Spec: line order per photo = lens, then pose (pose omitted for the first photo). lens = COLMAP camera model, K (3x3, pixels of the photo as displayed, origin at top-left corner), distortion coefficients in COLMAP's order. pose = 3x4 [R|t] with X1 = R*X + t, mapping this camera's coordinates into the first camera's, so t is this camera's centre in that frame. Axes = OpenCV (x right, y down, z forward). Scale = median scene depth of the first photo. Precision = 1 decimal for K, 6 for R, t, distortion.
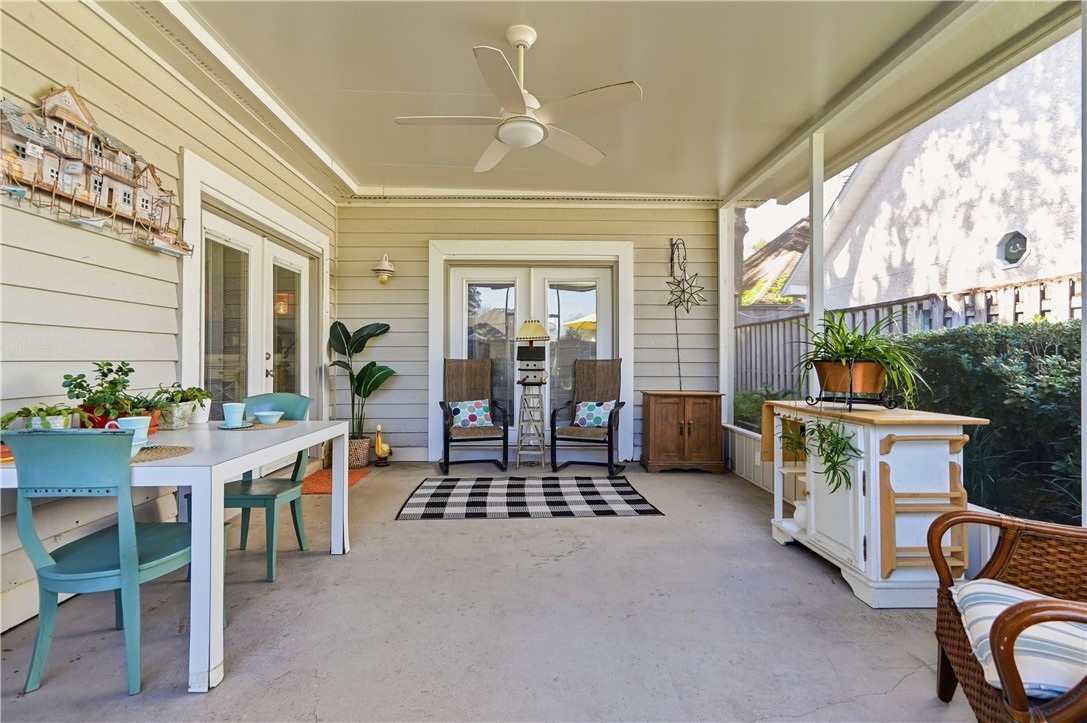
lens RADIAL K [[513.3, 0, 533.9], [0, 513.3, 359.9], [0, 0, 1]] dist [0.006532, 0.005280]
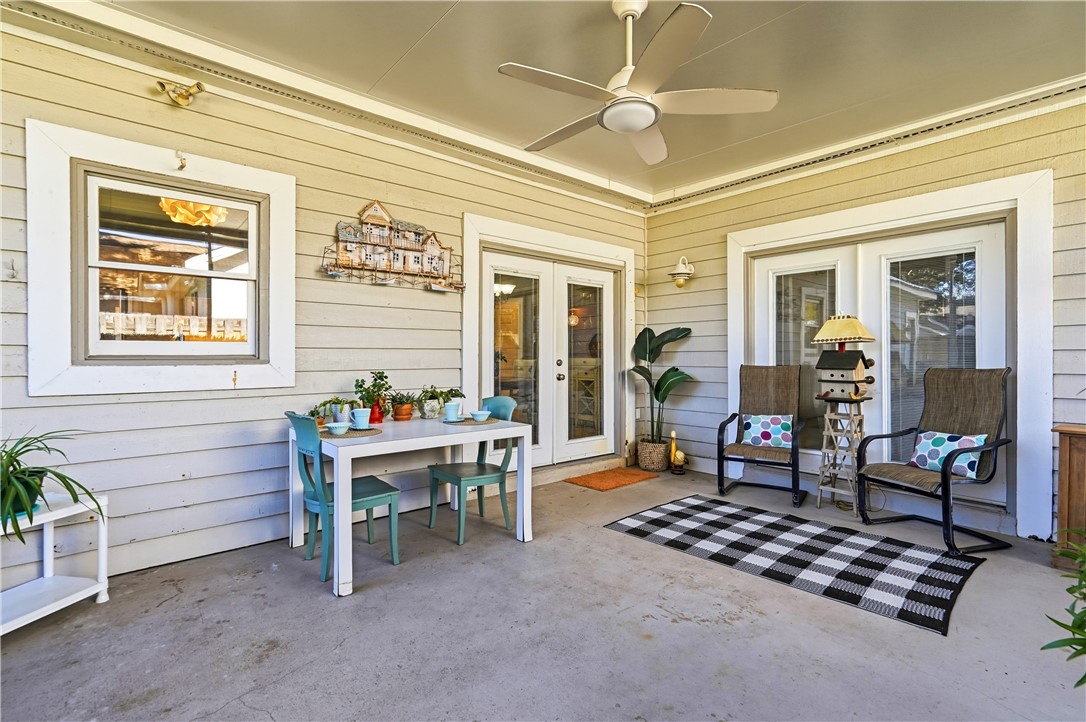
lens RADIAL K [[512.8, 0, 533.3], [0, 512.8, 358.0], [0, 0, 1]] dist [0.006532, 0.005280]
pose [[0.628629, 0.000981, -0.777705, 0.299332], [0.002156, 0.999993, 0.003004, -0.018132], [0.777702, -0.003566, 0.628622, 0.173391]]
